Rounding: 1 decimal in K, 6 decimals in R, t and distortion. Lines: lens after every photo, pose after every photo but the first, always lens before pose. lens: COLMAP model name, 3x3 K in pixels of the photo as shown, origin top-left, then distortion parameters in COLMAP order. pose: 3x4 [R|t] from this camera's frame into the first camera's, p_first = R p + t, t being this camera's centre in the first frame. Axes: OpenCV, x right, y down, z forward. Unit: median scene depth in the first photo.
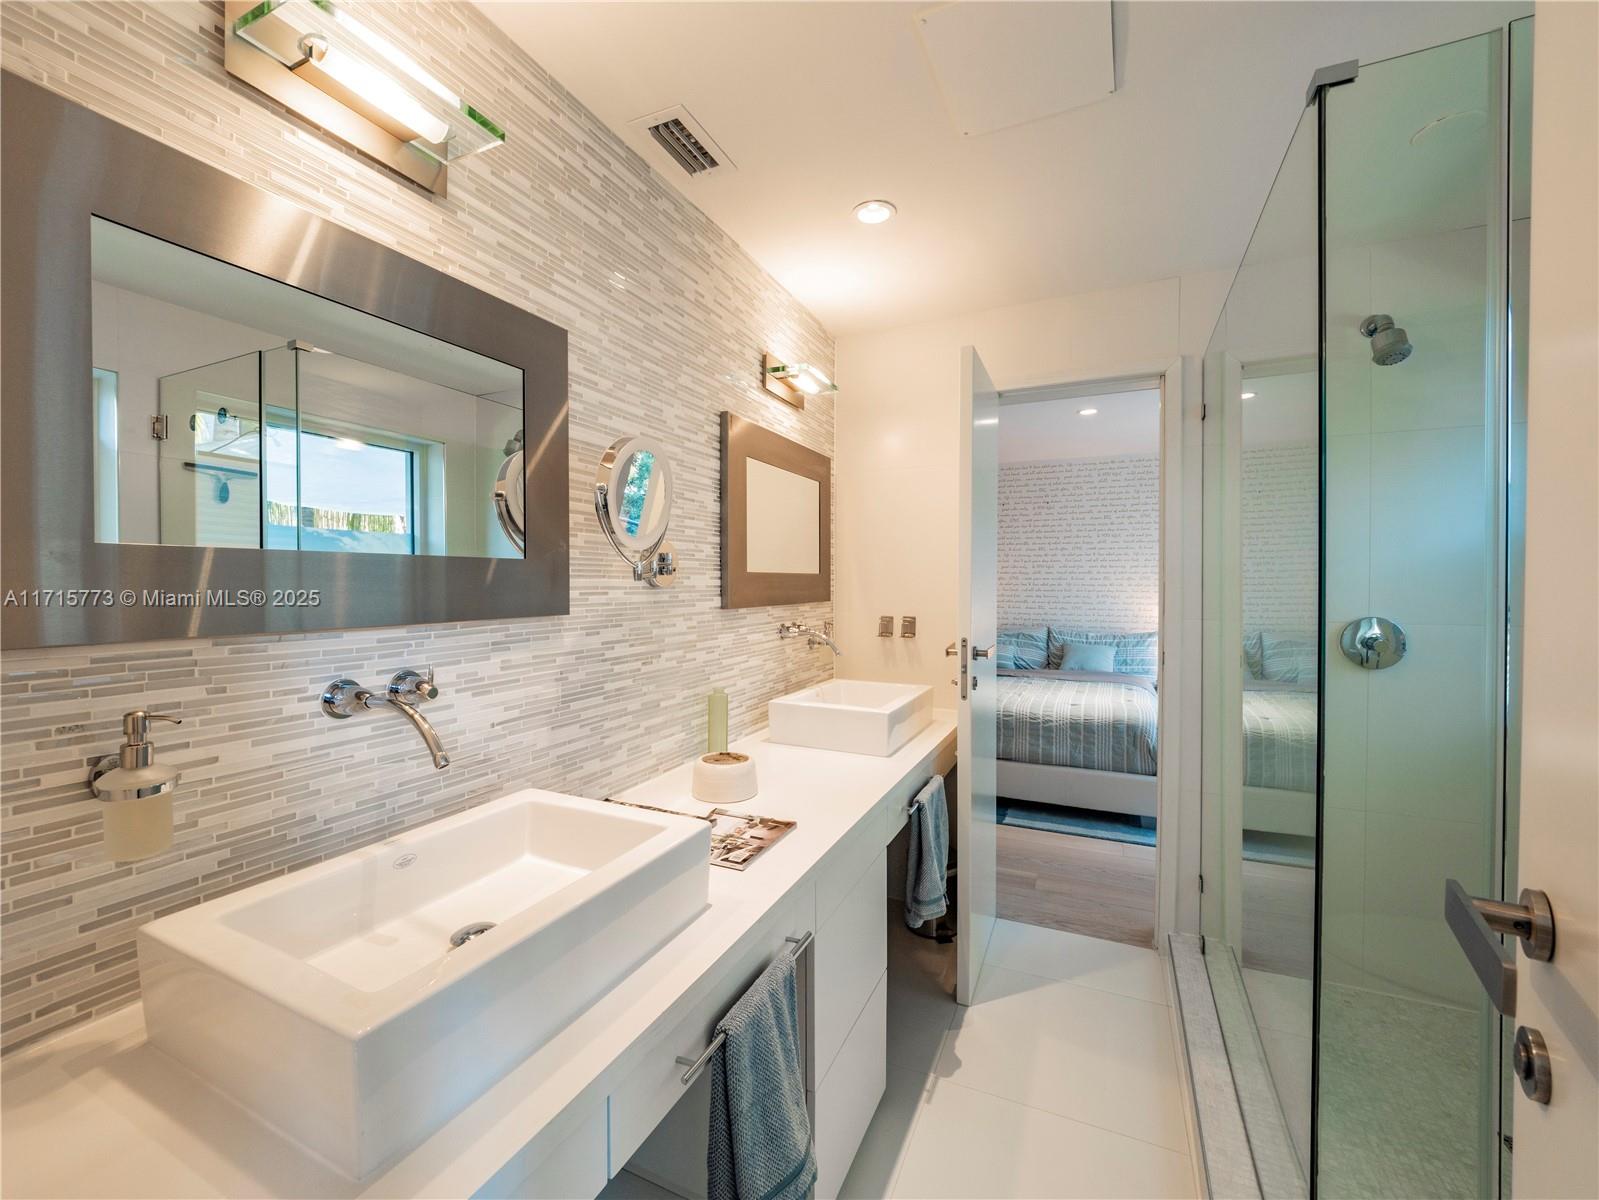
lens RADIAL K [[655.9, 0, 797.6], [0, 655.9, 595.2], [0, 0, 1]] dist [-0.000362, 0.000009]
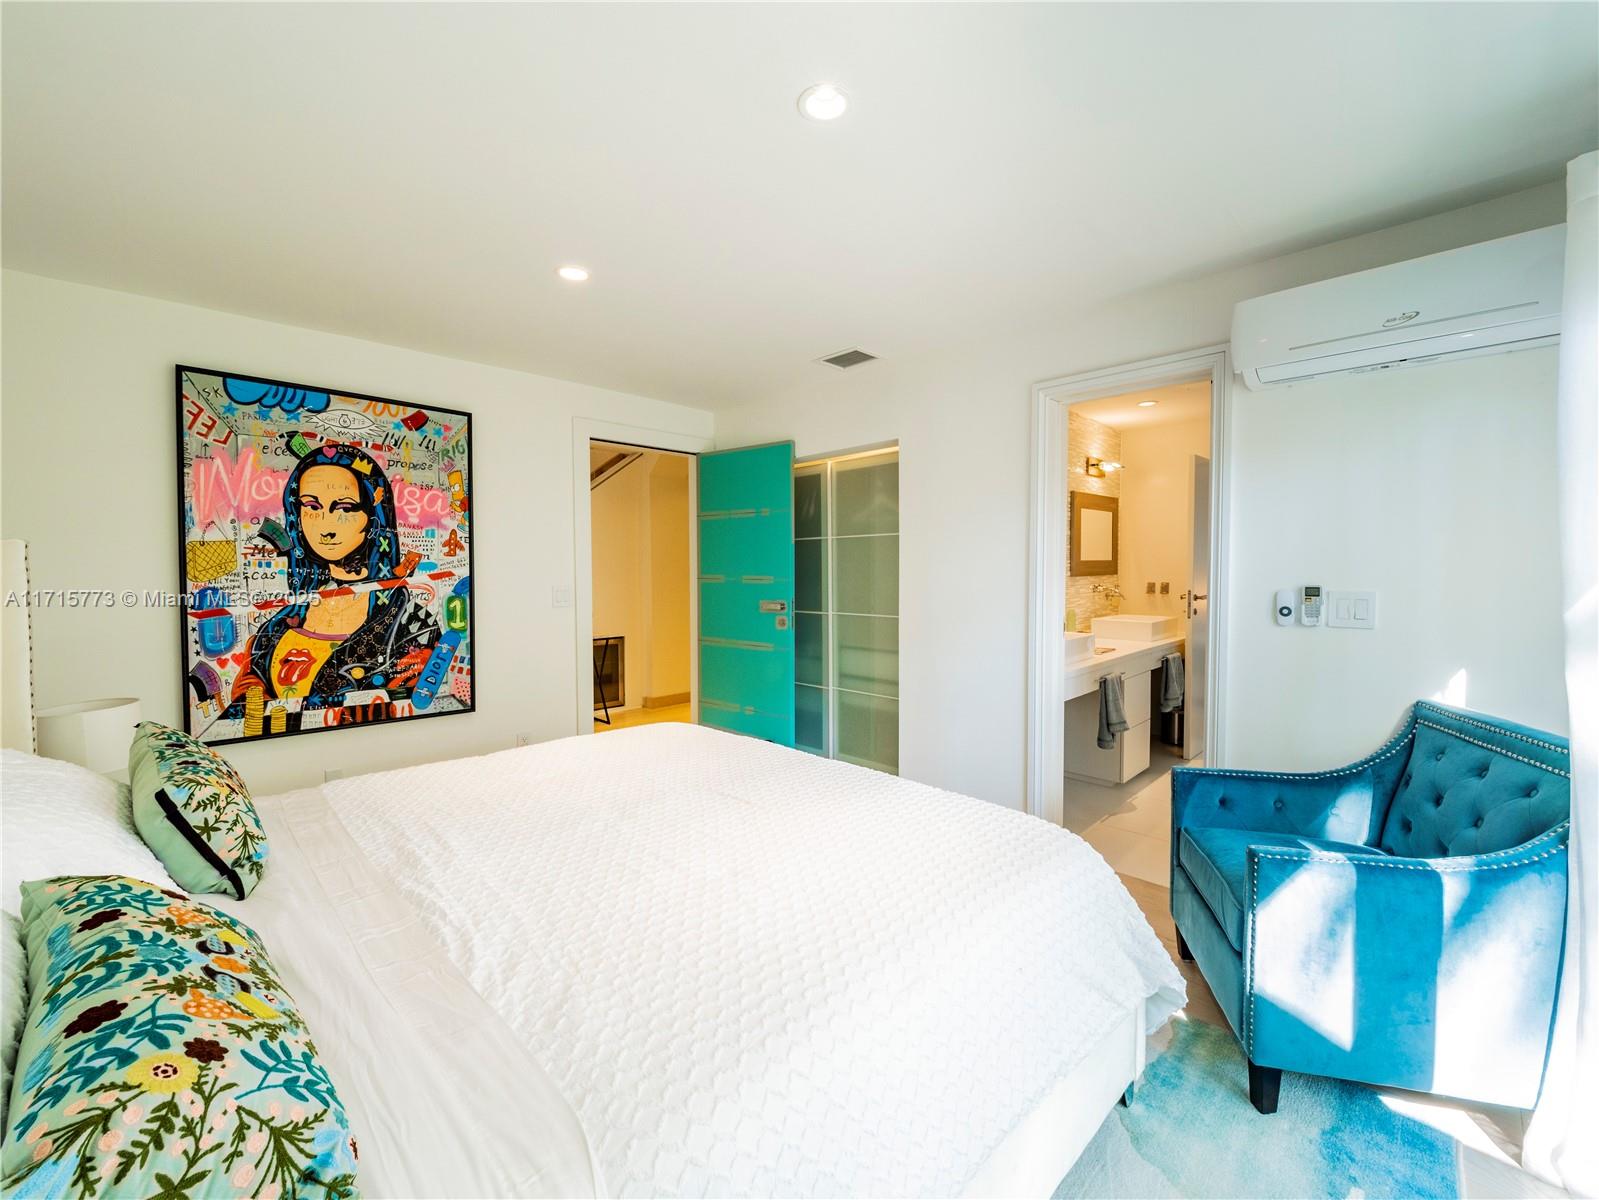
lens RADIAL K [[655.9, 0, 804.8], [0, 655.9, 592.4], [0, 0, 1]] dist [-0.000362, 0.000009]
pose [[0.939704, 0.001400, -0.341986, -0.180623], [0.004233, 0.999867, 0.015723, 0.032616], [0.341962, -0.016223, 0.939574, -1.287166]]
